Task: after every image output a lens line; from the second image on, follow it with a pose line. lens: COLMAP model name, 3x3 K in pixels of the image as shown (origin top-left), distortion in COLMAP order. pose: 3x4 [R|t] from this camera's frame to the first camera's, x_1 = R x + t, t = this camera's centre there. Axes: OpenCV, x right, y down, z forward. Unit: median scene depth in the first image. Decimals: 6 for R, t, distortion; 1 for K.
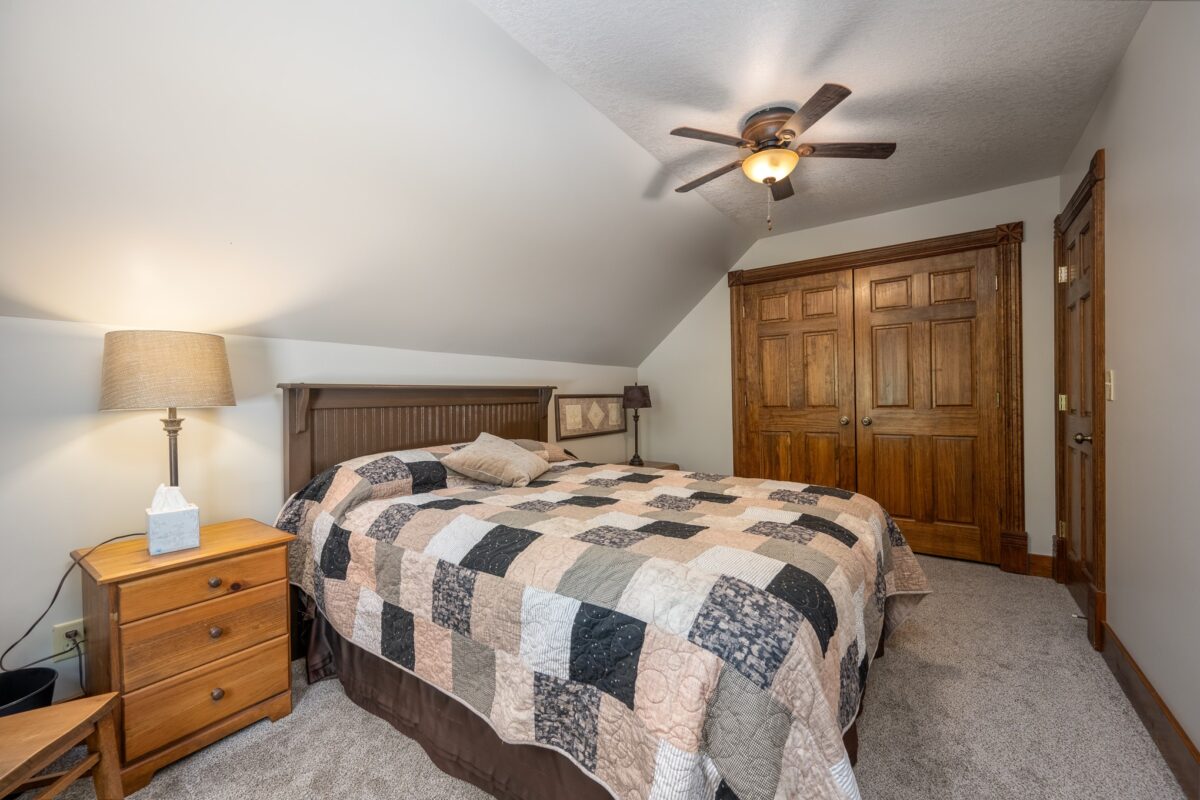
lens RADIAL K [[479.6, 0, 599.5], [0, 479.6, 400.9], [0, 0, 1]] dist [0.000344, -0.000698]
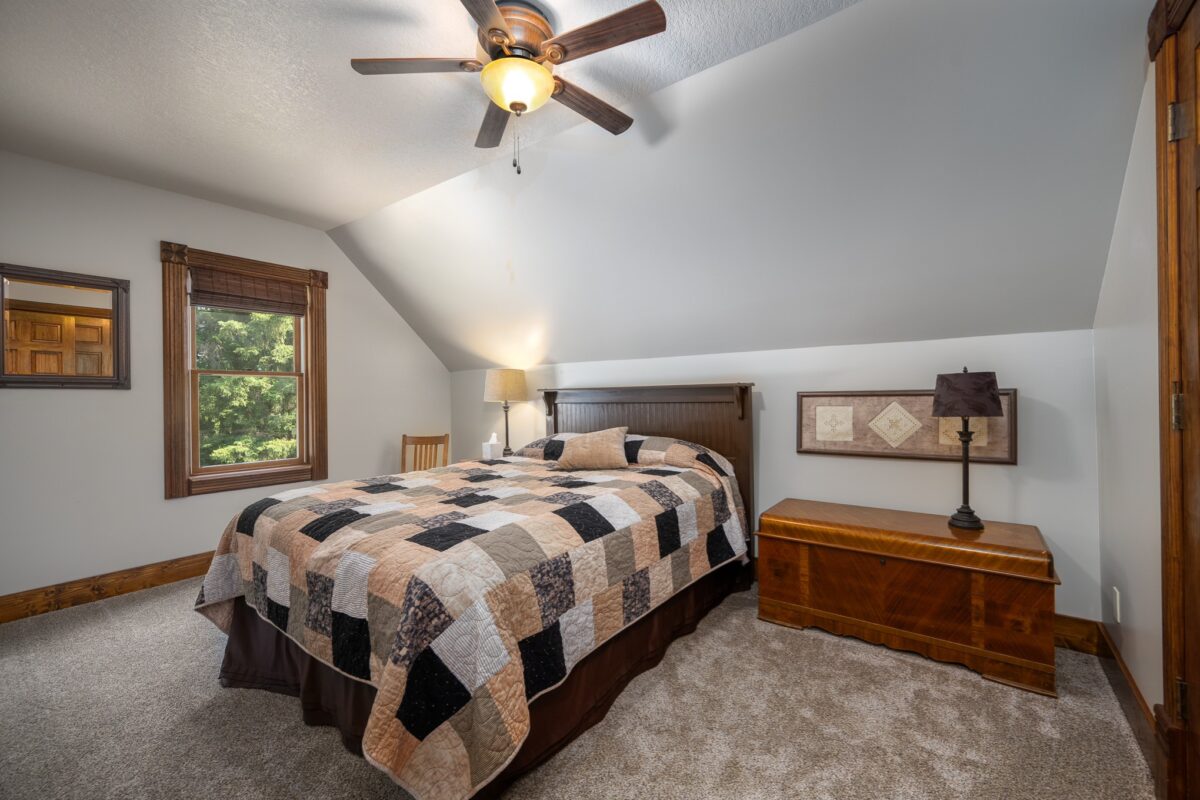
lens RADIAL K [[479.6, 0, 603.5], [0, 479.6, 397.6], [0, 0, 1]] dist [0.000344, -0.000698]
pose [[-0.024331, 0.016214, -0.999572, 0.628190], [0.005232, 0.999857, 0.016091, -0.016661], [0.999690, -0.004838, -0.024412, 0.662078]]
